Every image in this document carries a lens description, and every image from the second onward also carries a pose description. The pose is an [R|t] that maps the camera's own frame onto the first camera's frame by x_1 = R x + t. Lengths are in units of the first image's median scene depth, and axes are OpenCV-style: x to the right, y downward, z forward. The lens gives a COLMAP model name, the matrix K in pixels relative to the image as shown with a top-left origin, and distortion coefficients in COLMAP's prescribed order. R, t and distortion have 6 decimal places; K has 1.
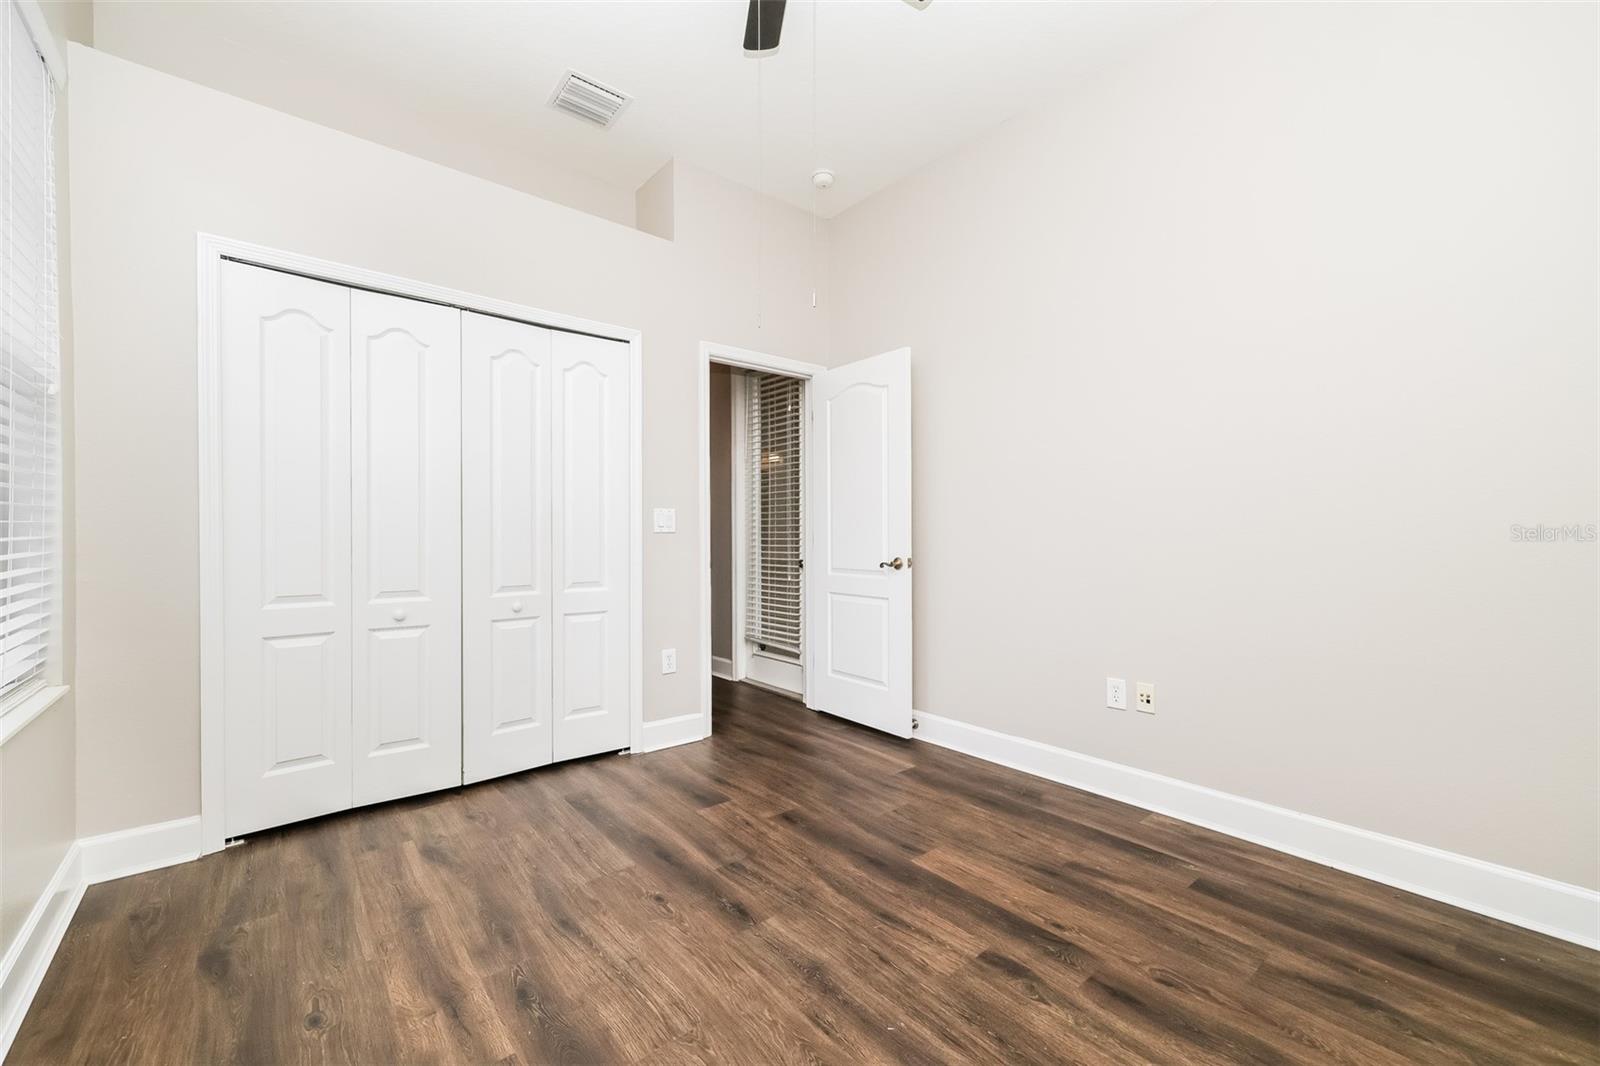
lens RADIAL K [[654.2, 0, 800.1], [0, 654.2, 533.8], [0, 0, 1]] dist [0.004492, 0.000343]
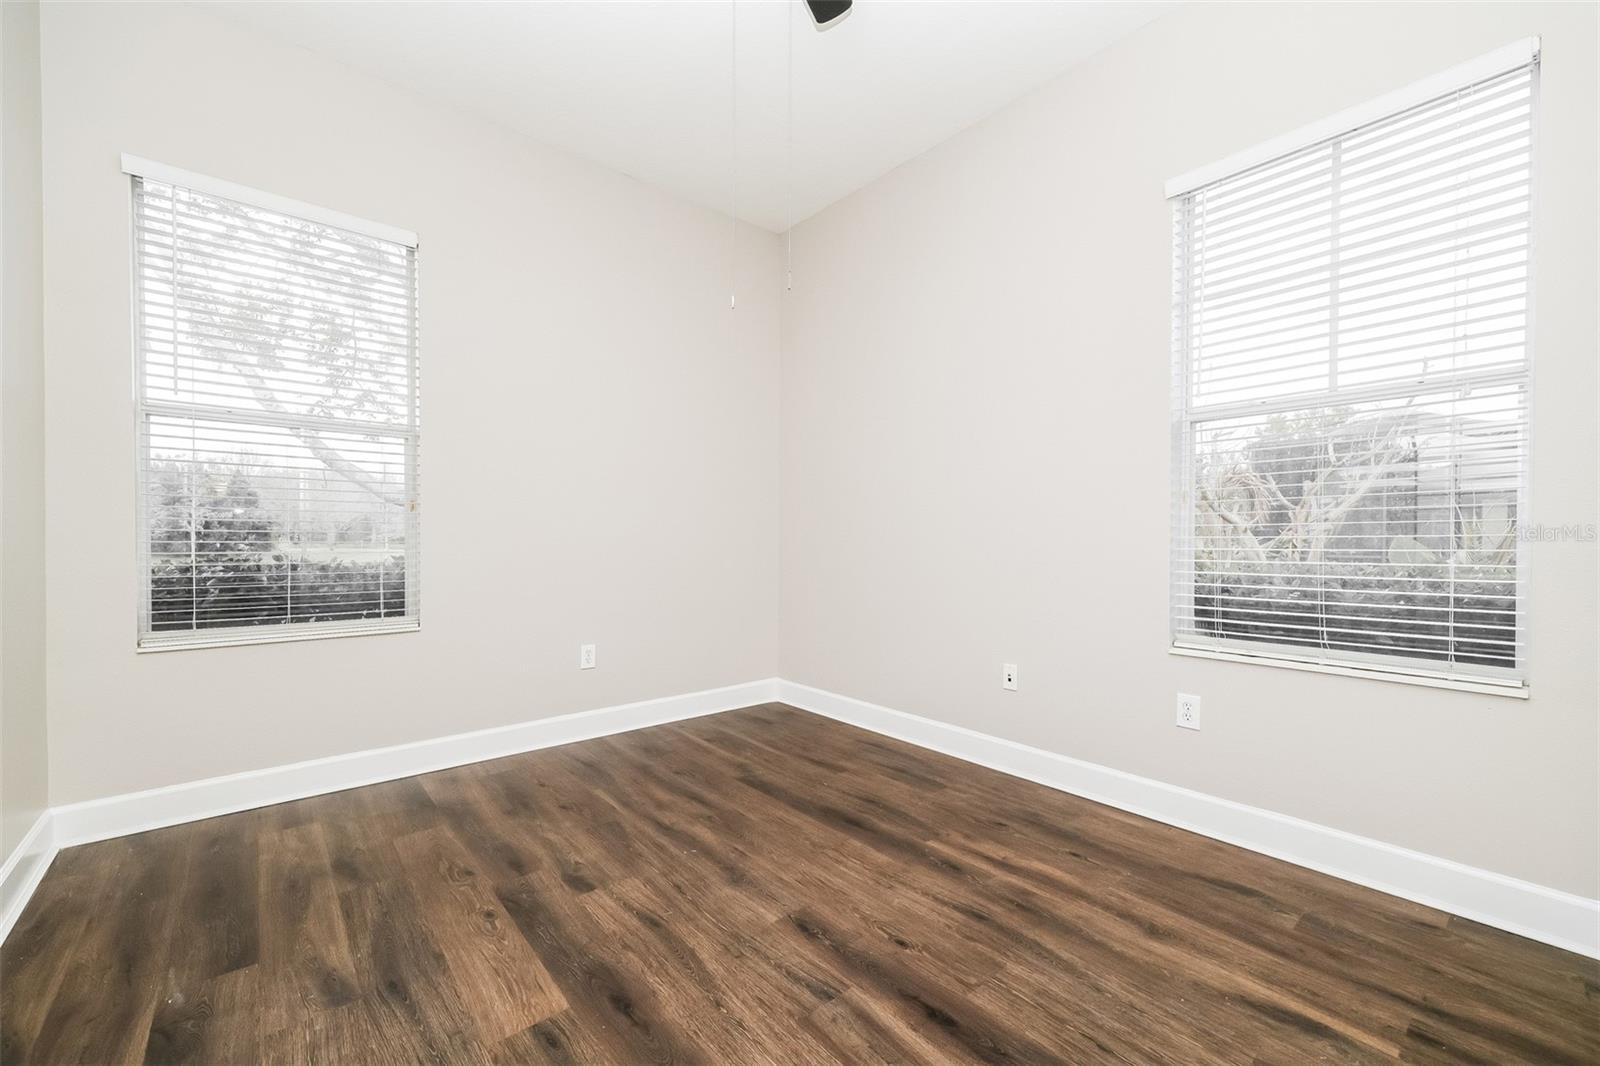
lens RADIAL K [[654.2, 0, 800.6], [0, 654.2, 536.1], [0, 0, 1]] dist [0.004492, 0.000343]
pose [[-0.999970, -0.002955, -0.007203, -0.077753], [-0.002948, 0.999995, -0.000983, 0.013388], [0.007206, -0.000962, -0.999974, 2.009677]]
